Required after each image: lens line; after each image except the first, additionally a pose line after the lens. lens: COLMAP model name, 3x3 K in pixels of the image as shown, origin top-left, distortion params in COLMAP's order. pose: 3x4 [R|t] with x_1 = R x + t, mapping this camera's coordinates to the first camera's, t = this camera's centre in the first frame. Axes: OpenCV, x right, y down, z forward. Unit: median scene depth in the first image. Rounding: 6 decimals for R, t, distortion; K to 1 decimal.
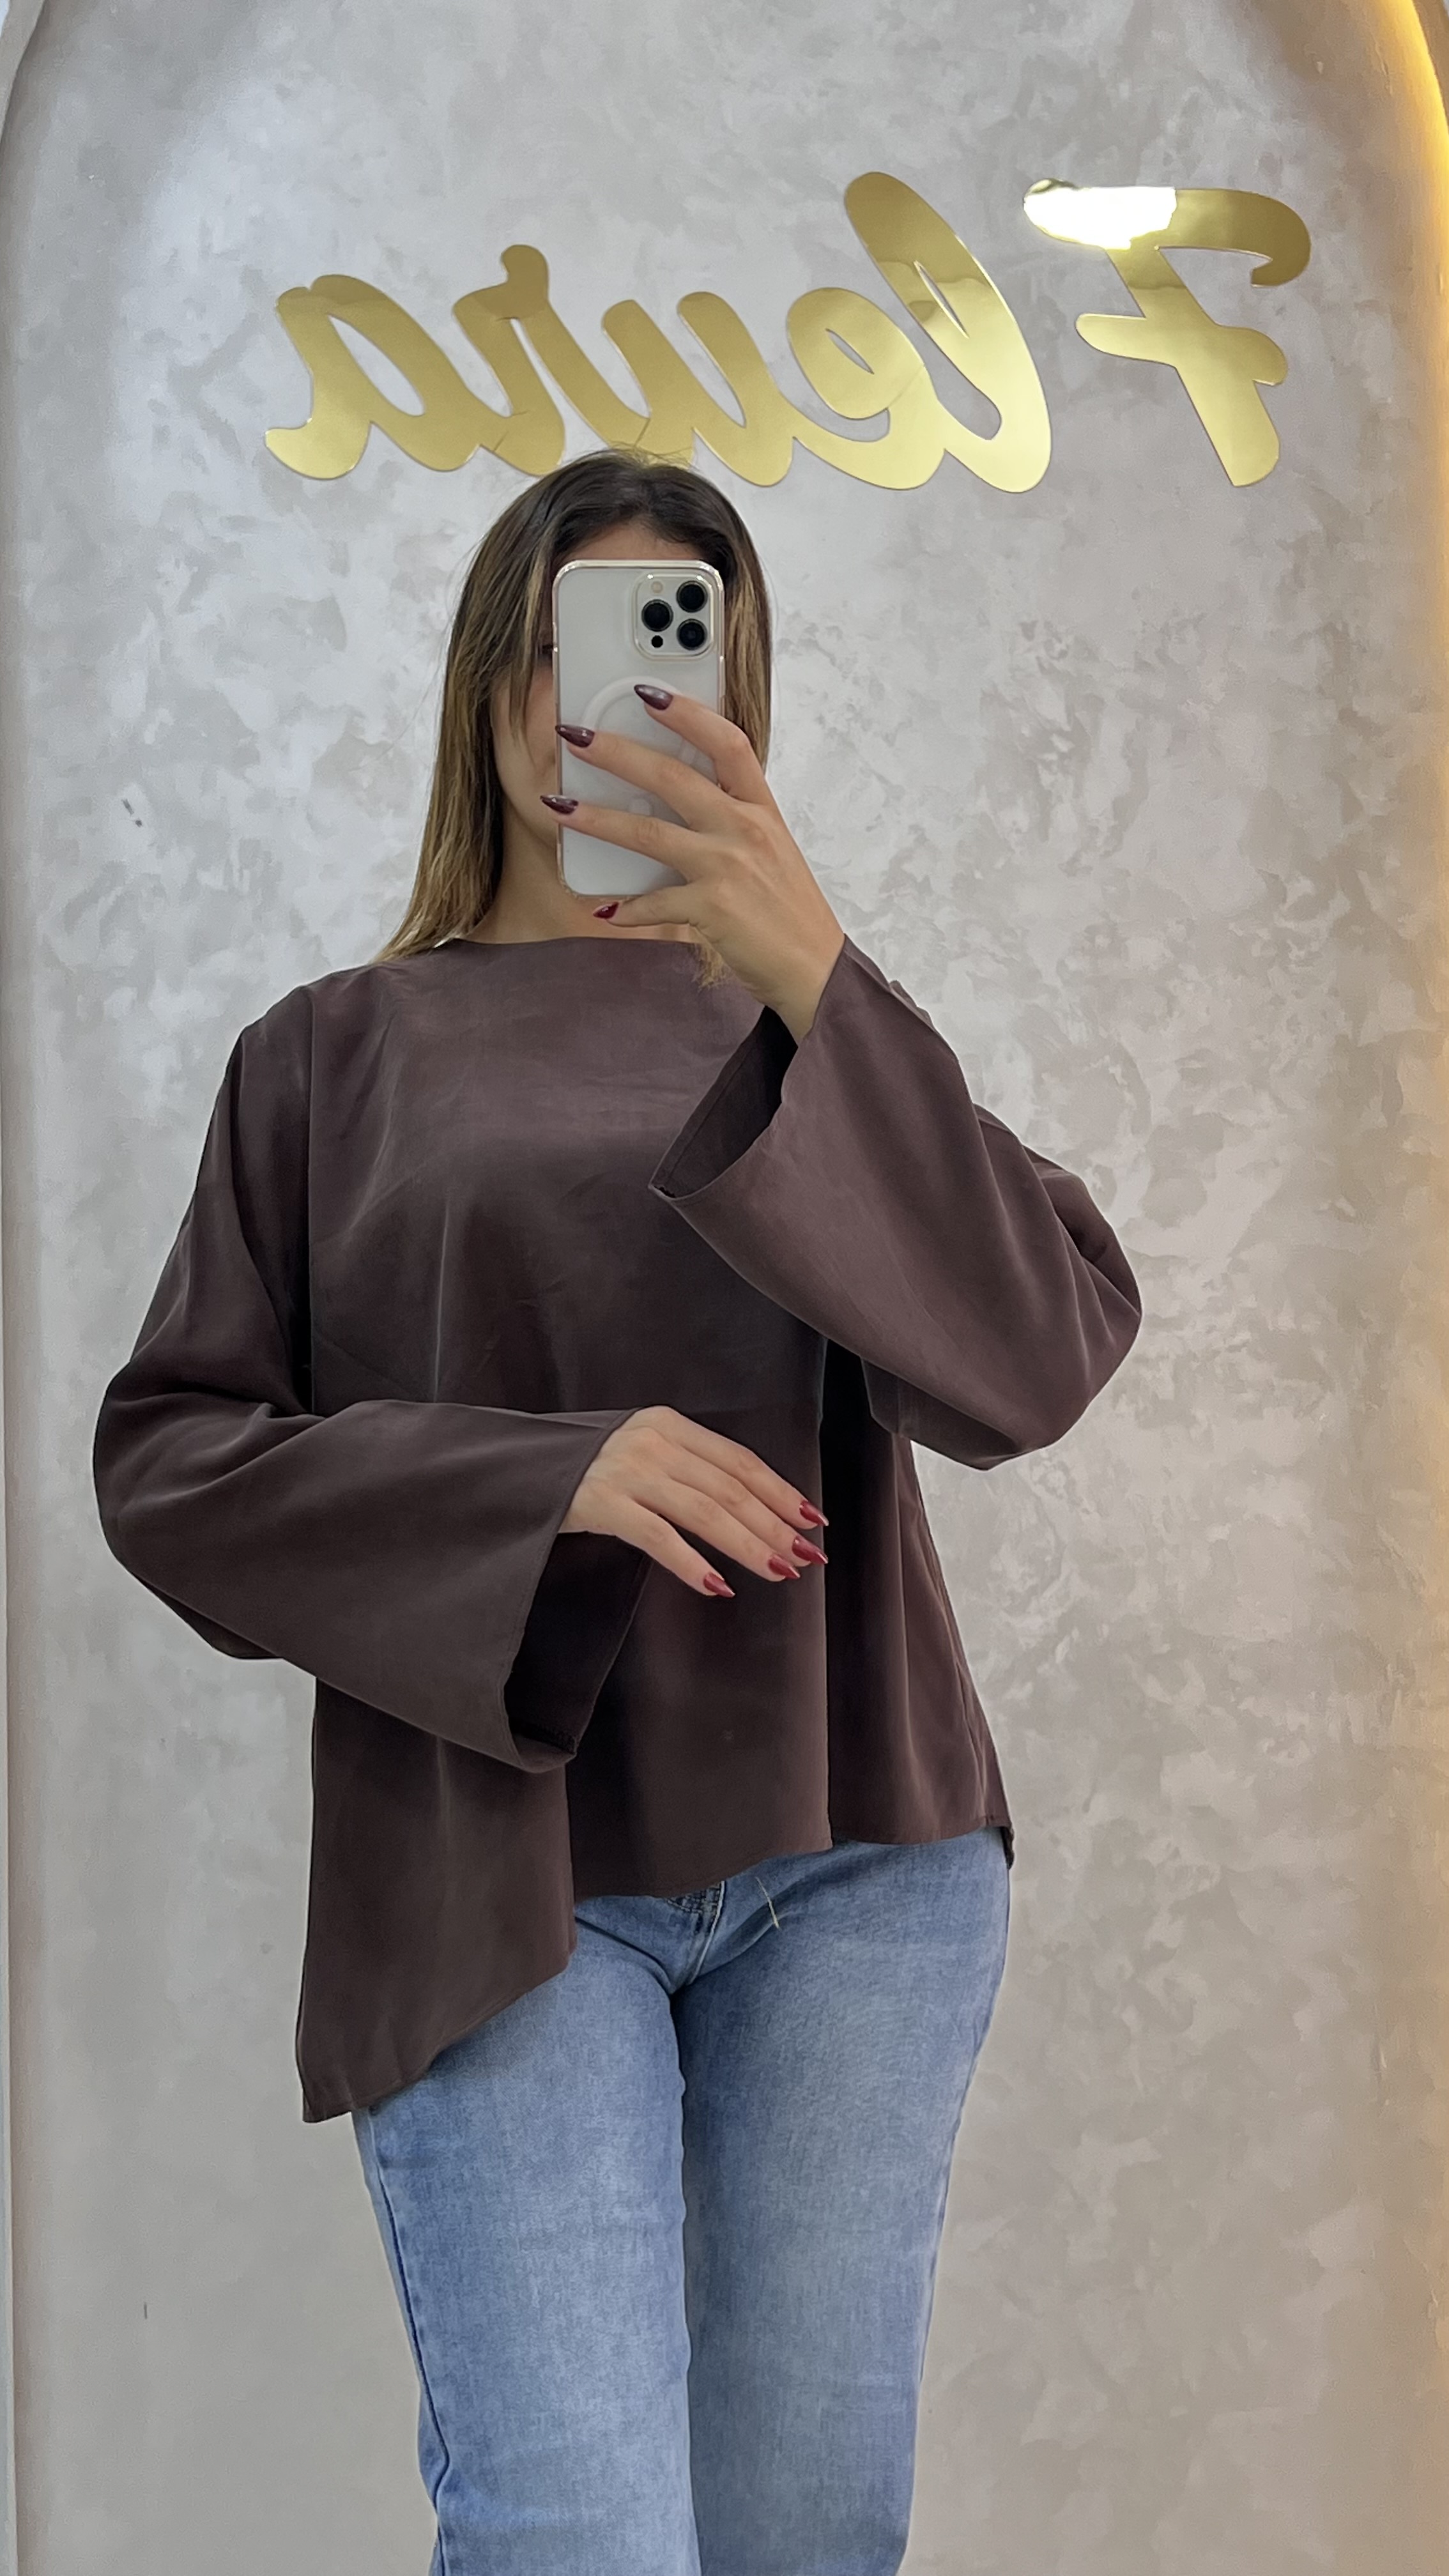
lens RADIAL K [[3431.1, 0, 724.5], [0, 3431.1, 1288.0], [0, 0, 1]] dist [0.175180, -0.865931]
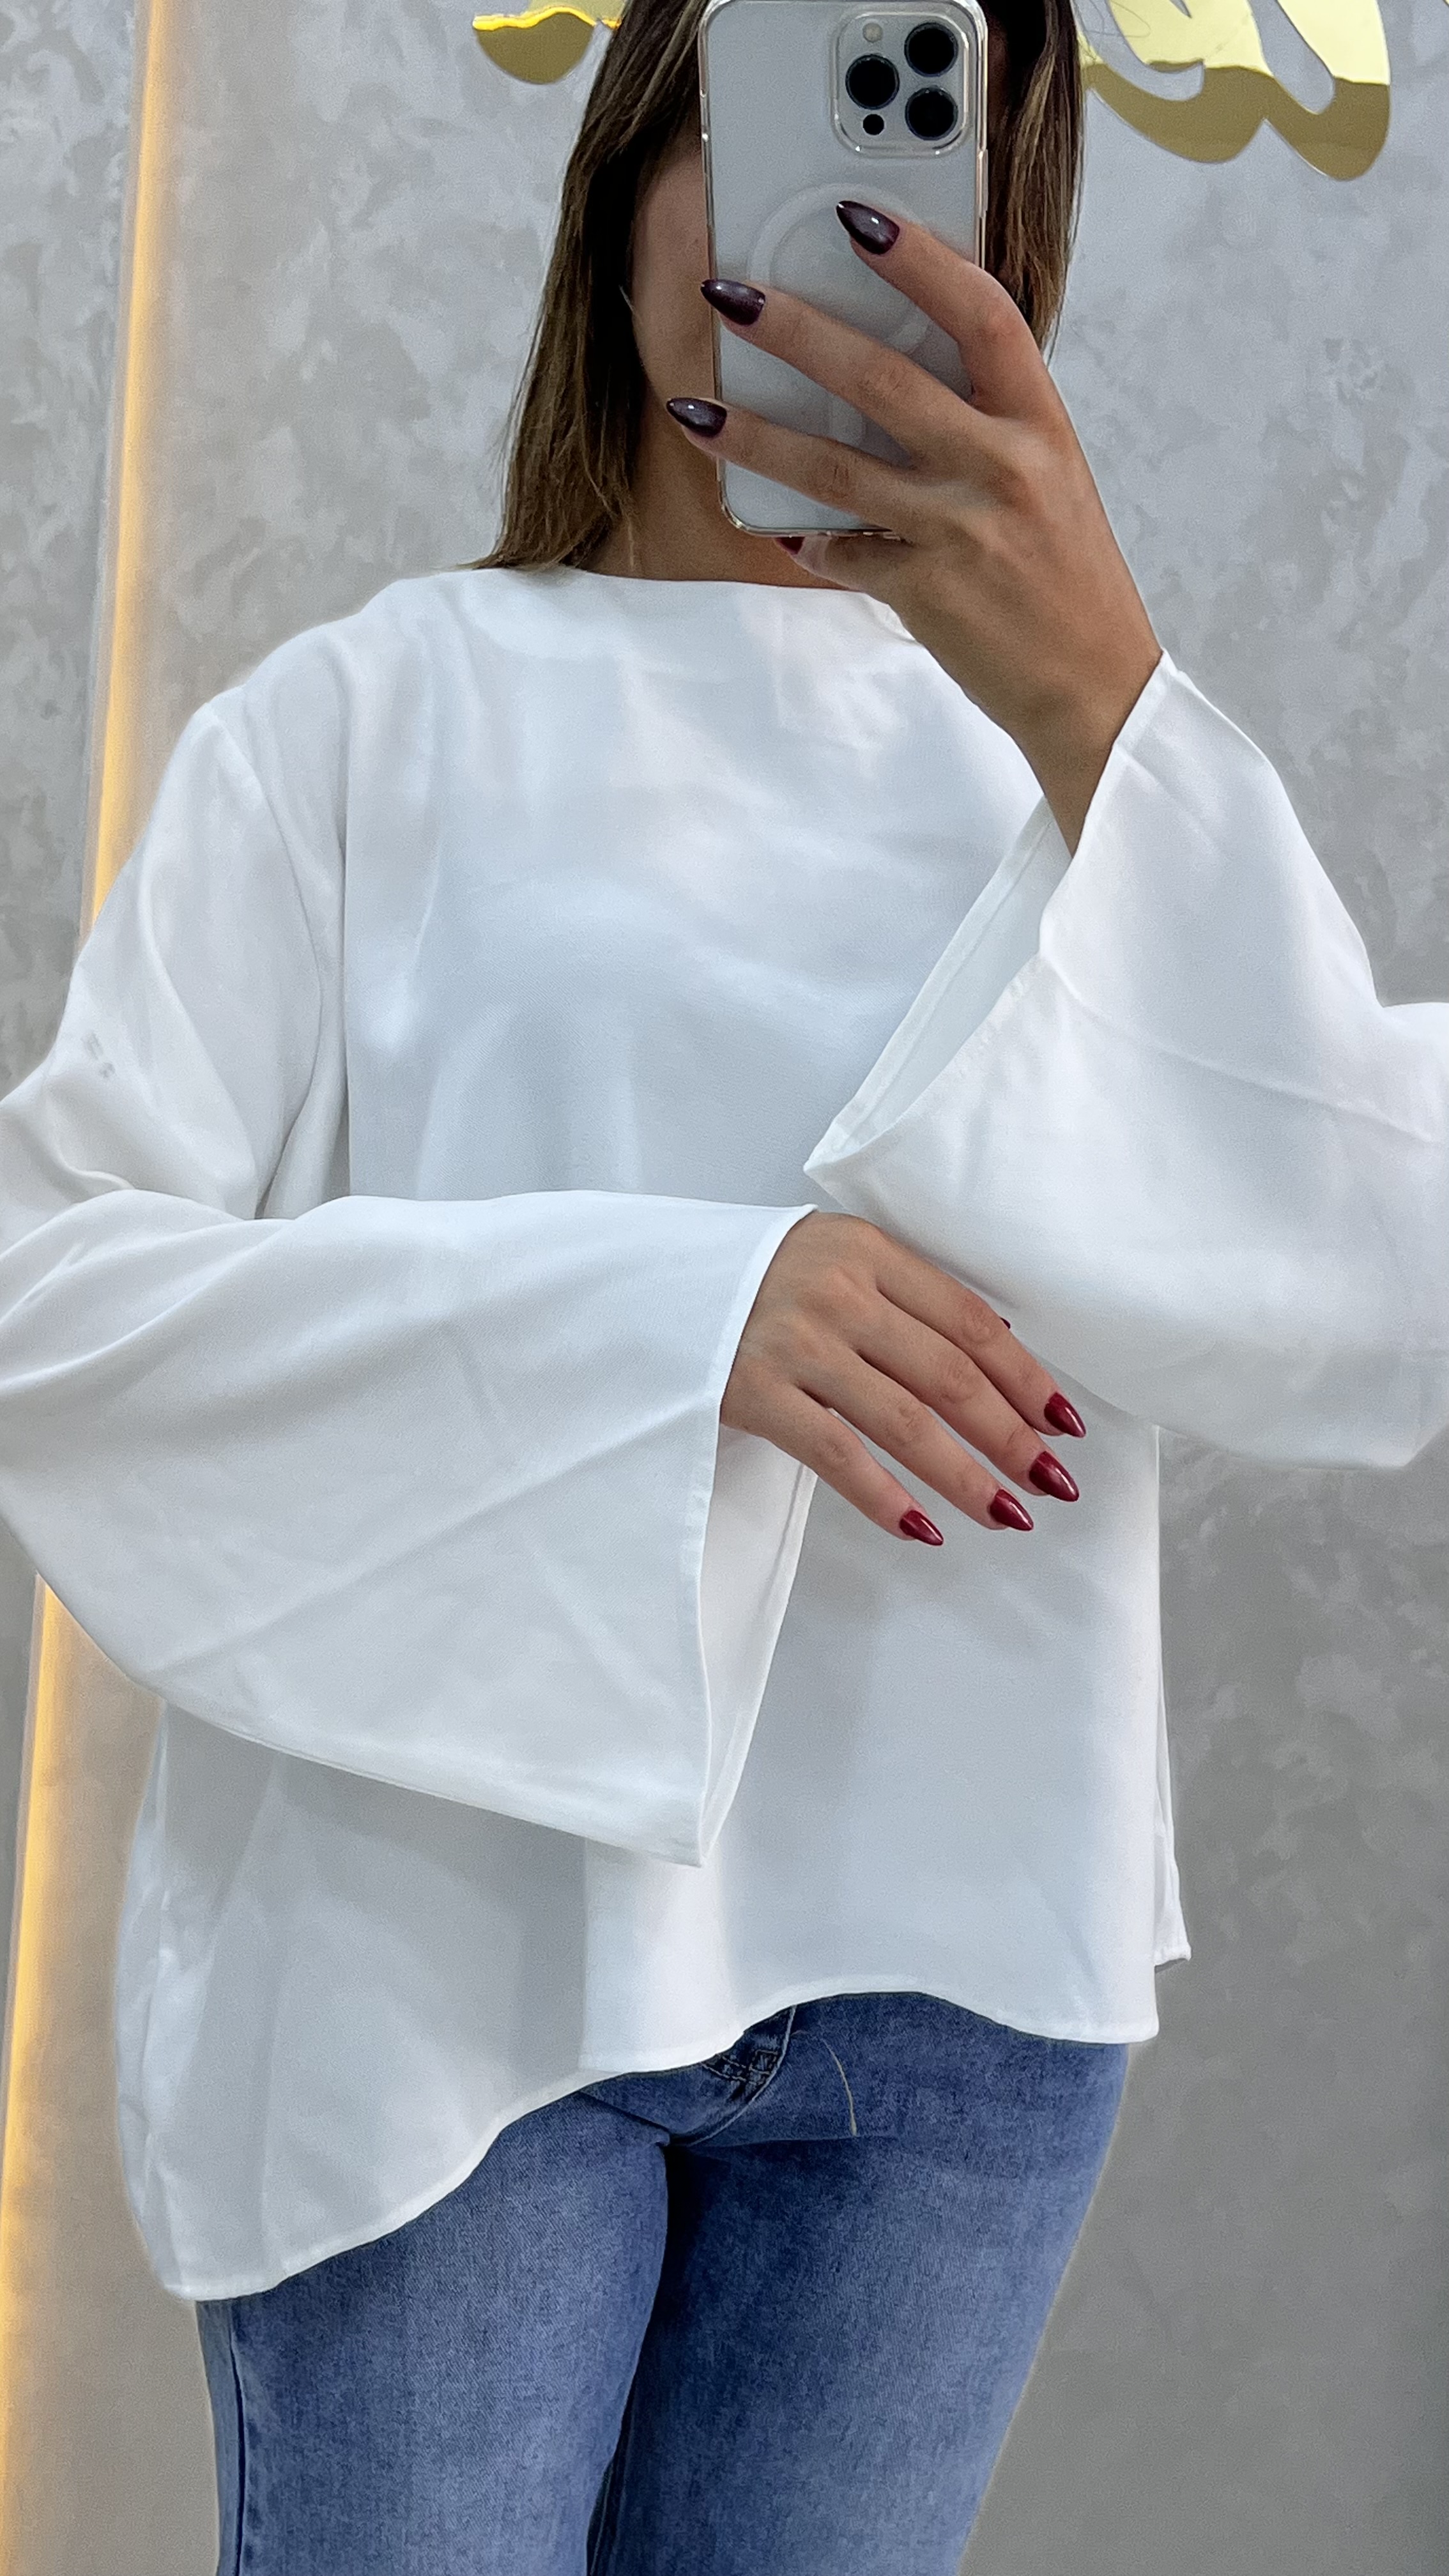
lens RADIAL K [[2923.3, 0, 694.9], [0, 2923.3, 1412.4], [0, 0, 1]] dist [0.133924, -0.290709]
pose [[0.991505, 0.119973, -0.050238, -0.000010], [-0.111690, 0.983279, 0.143831, -0.019726], [0.066654, -0.136998, 0.988326, 0.229051]]
